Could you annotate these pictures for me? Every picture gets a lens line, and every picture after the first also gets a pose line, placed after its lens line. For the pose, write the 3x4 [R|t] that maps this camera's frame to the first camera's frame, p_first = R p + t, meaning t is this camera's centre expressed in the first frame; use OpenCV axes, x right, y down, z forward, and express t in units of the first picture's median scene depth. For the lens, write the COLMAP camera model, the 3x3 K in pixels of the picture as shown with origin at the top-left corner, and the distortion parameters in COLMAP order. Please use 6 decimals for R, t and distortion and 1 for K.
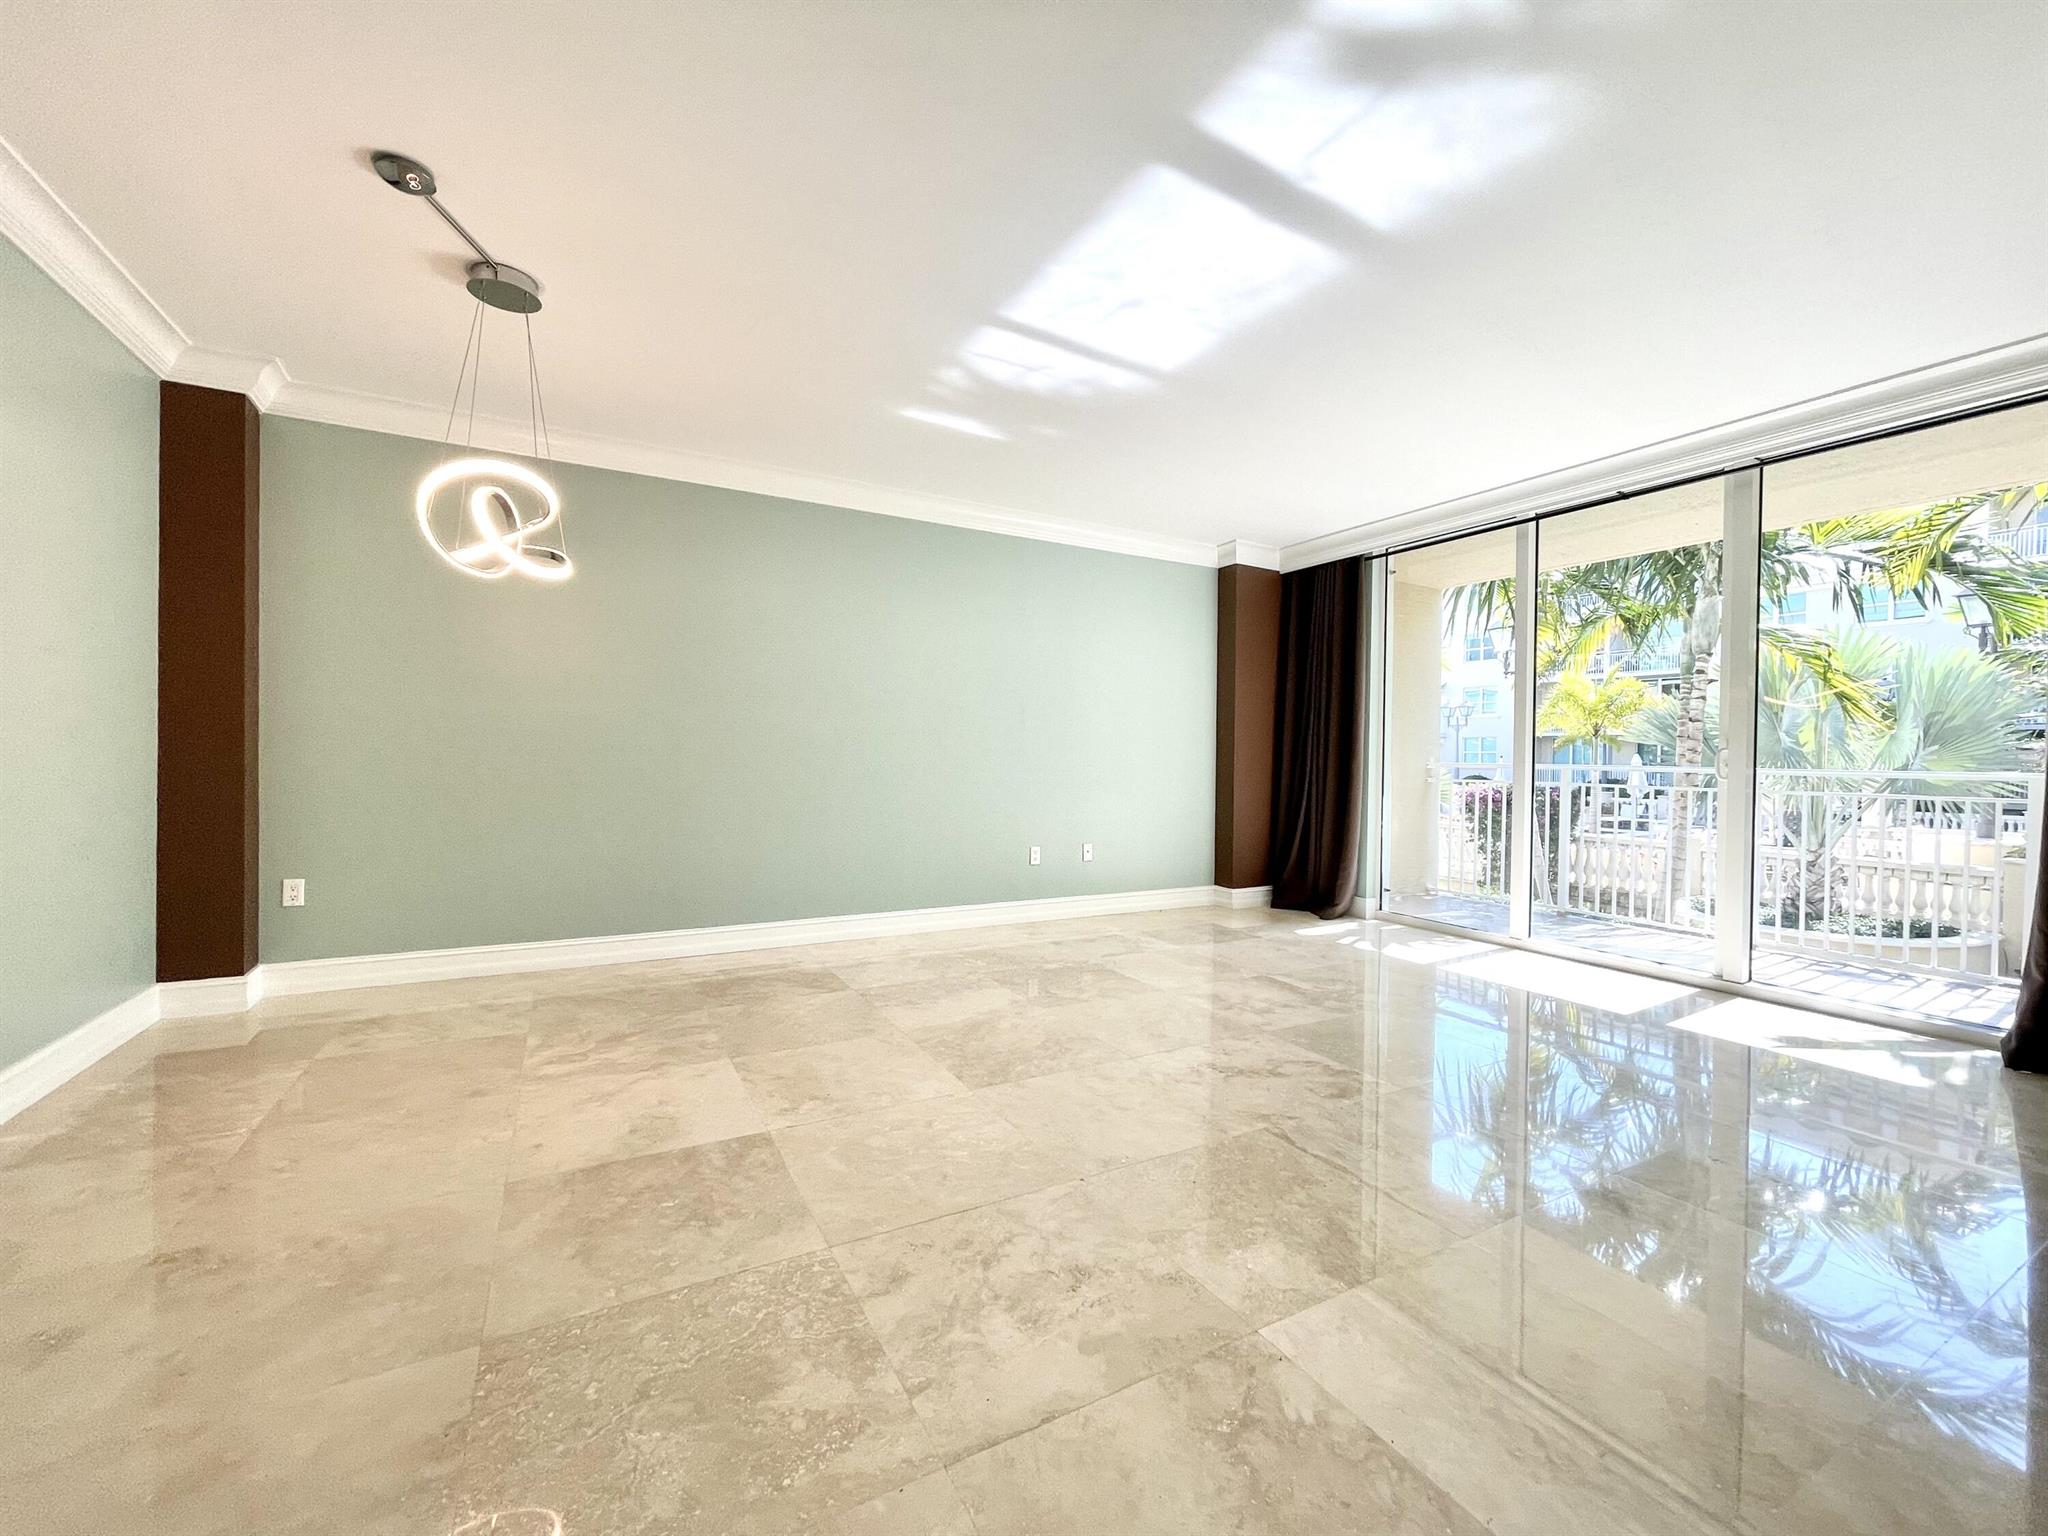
lens RADIAL K [[820.3, 0, 1037.0], [0, 820.3, 756.4], [0, 0, 1]] dist [-0.003769, 0.001253]
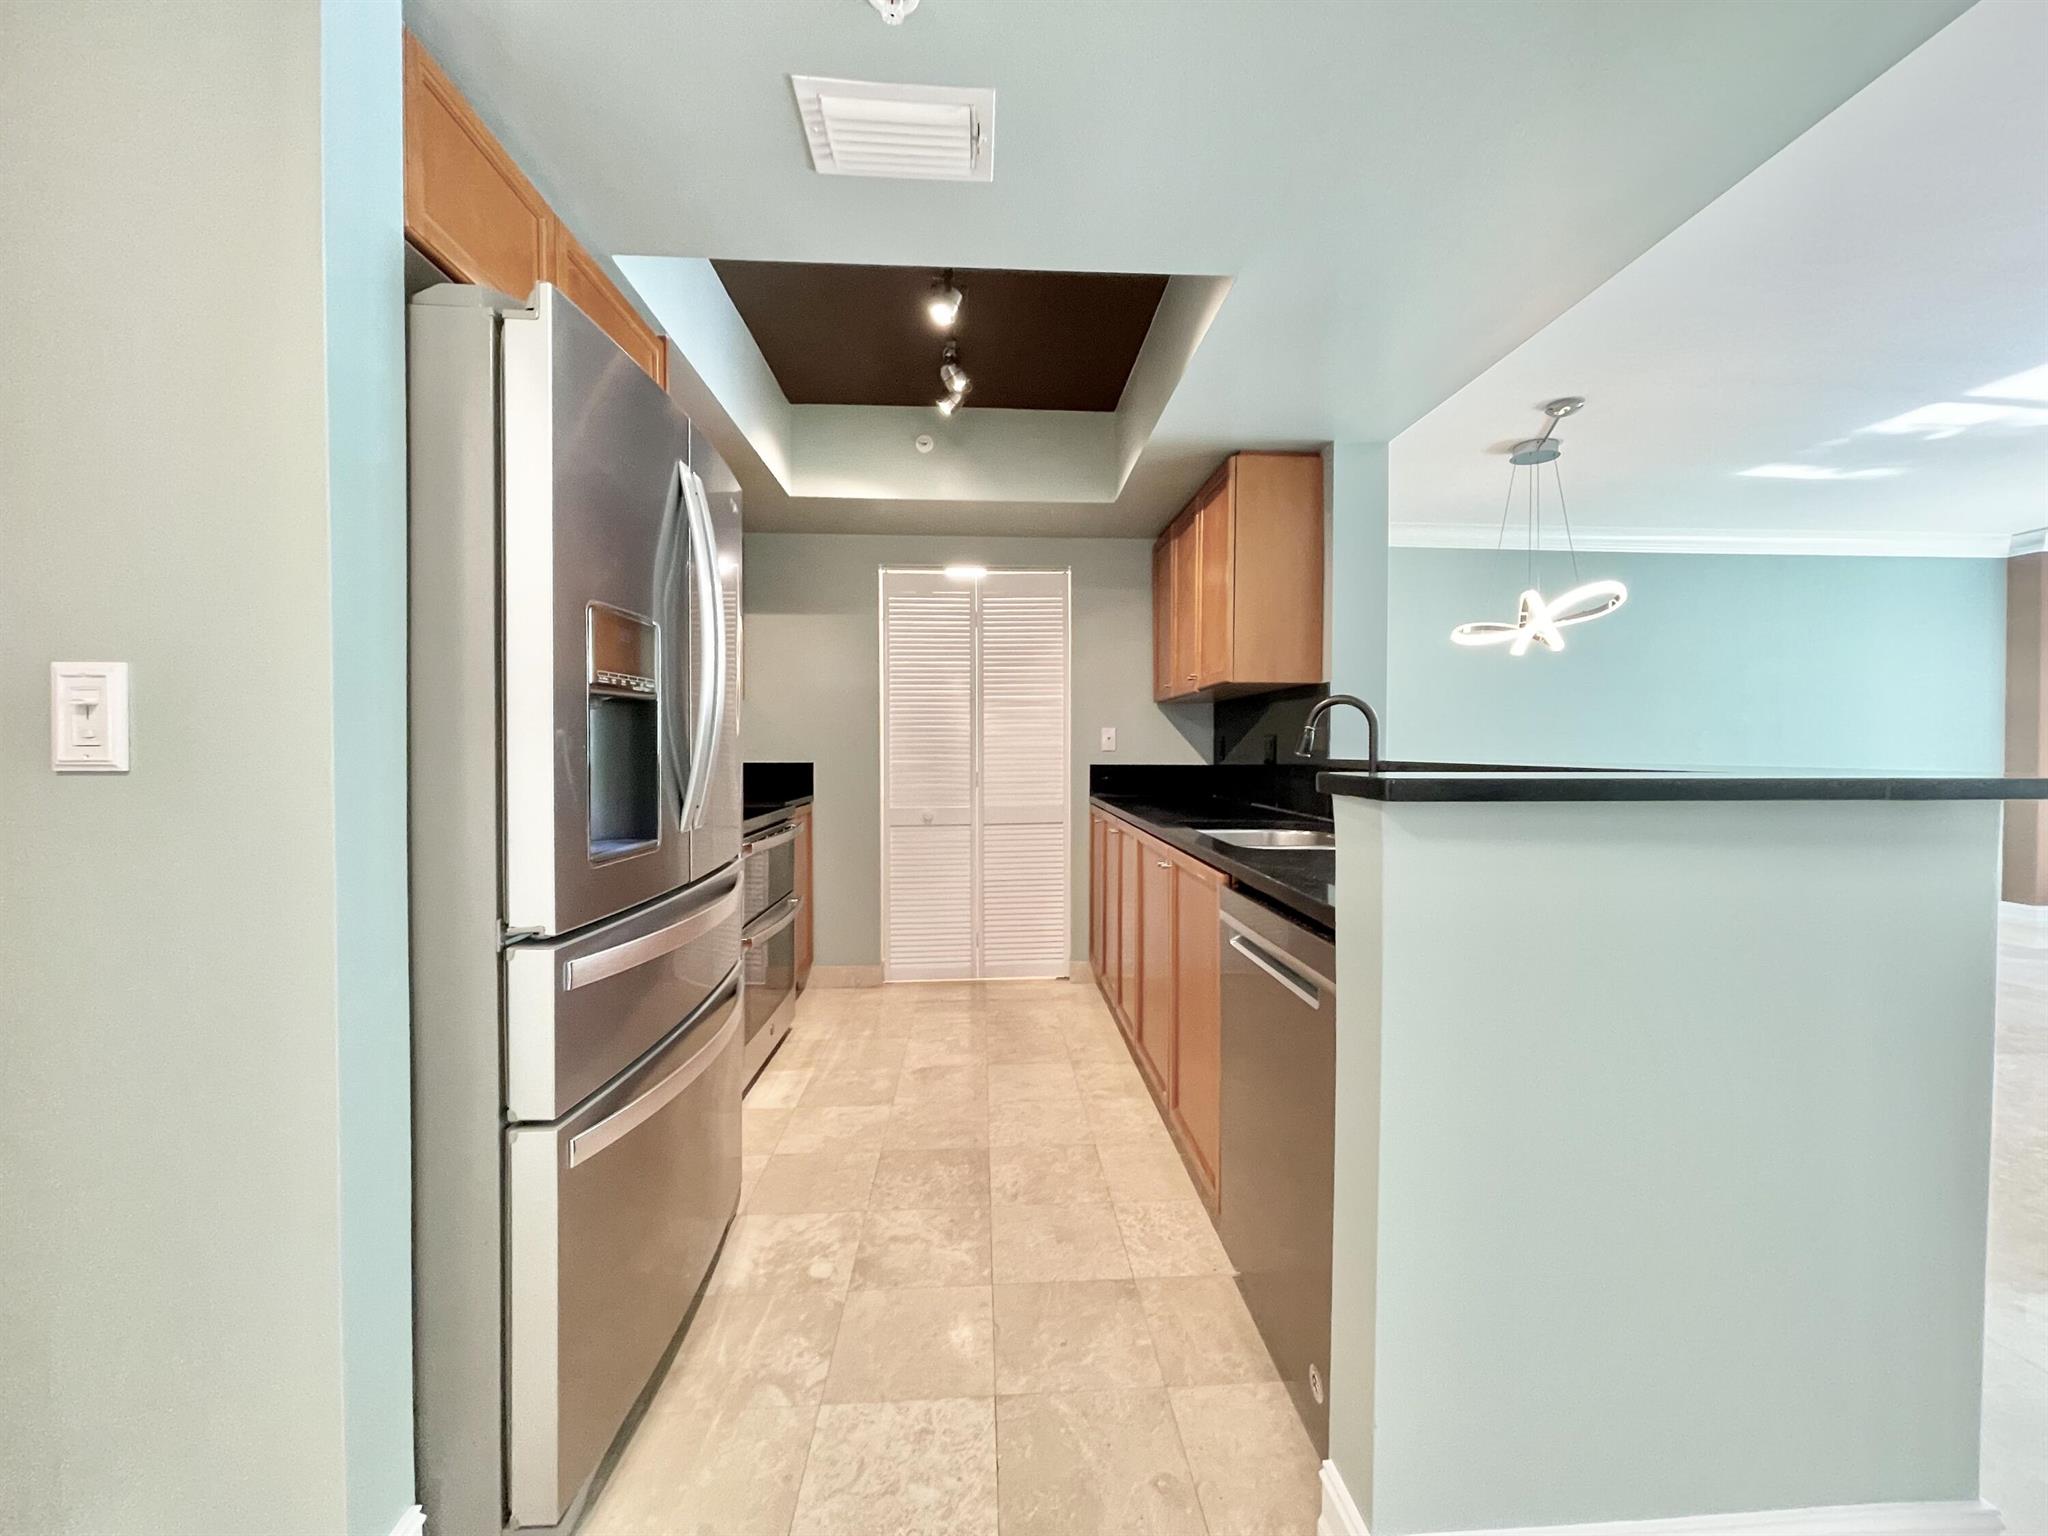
lens RADIAL K [[820.3, 0, 1032.7], [0, 820.3, 757.6], [0, 0, 1]] dist [-0.003769, 0.001253]
pose [[0.901991, -0.007649, -0.431687, -0.534502], [0.012305, 0.999892, 0.007994, -0.038183], [0.431579, -0.012522, 0.901988, -0.441987]]
